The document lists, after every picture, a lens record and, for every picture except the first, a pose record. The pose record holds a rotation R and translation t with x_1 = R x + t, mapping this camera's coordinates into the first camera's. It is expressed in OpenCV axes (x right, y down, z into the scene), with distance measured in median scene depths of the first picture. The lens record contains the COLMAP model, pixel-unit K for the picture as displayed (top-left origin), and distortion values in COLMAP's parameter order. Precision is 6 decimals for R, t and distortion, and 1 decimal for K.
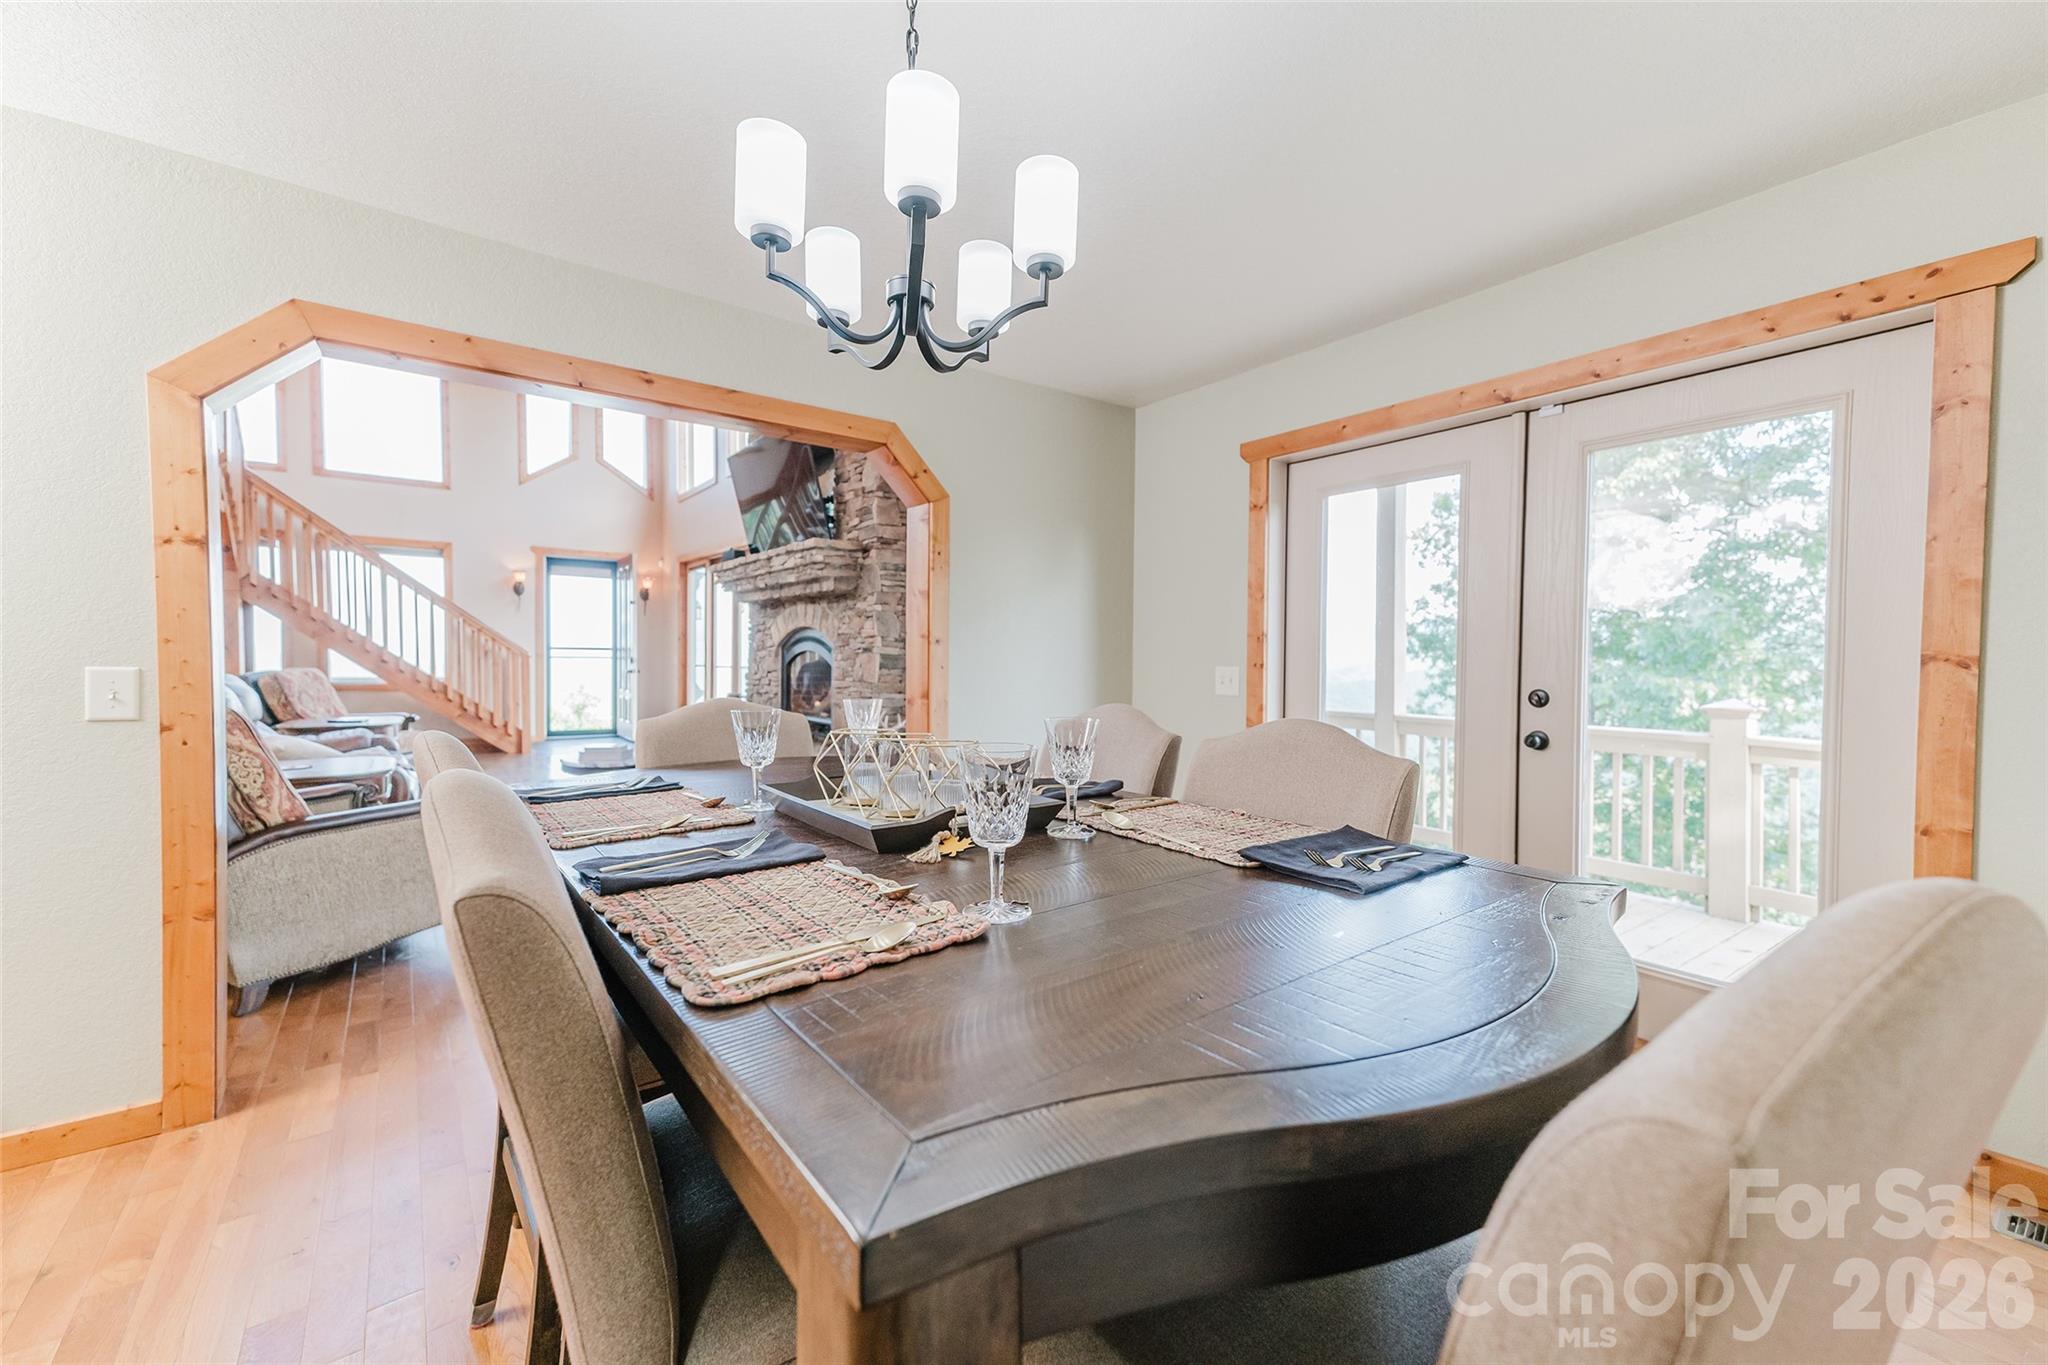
lens RADIAL K [[818.0, 0, 1029.1], [0, 818.0, 677.7], [0, 0, 1]] dist [0.016887, -0.000024]
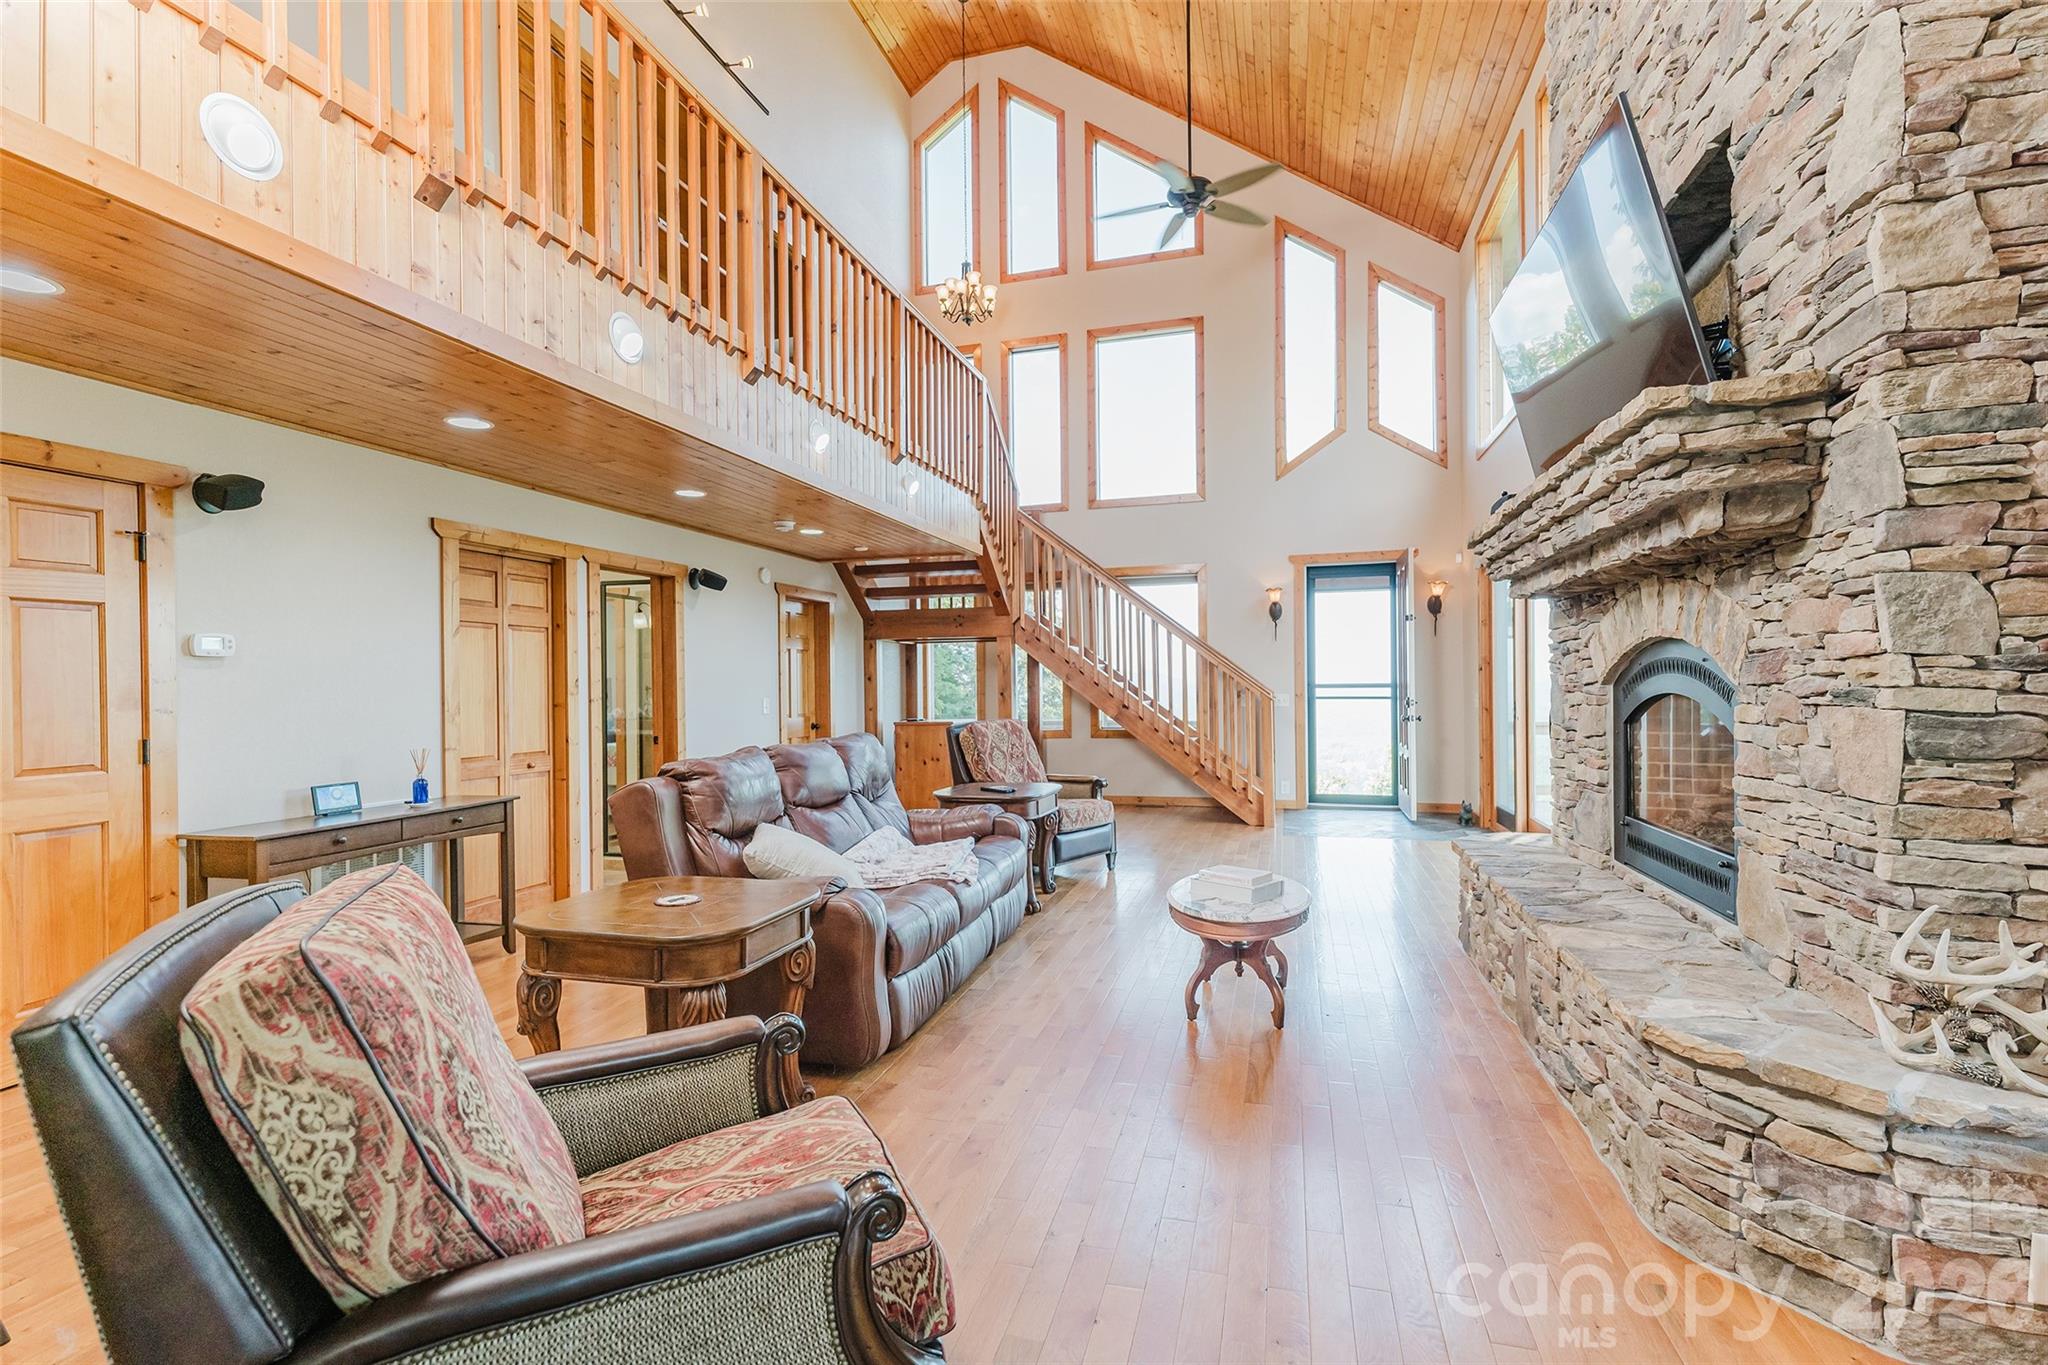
lens RADIAL K [[929.7, 0, 1023.9], [0, 929.7, 684.3], [0, 0, 1]] dist [0.020089, 0.000004]
pose [[0.595278, -0.017846, -0.803321, -0.057208], [-0.004281, 0.999669, -0.025380, -0.017332], [0.803508, 0.018547, 0.595005, 0.320033]]
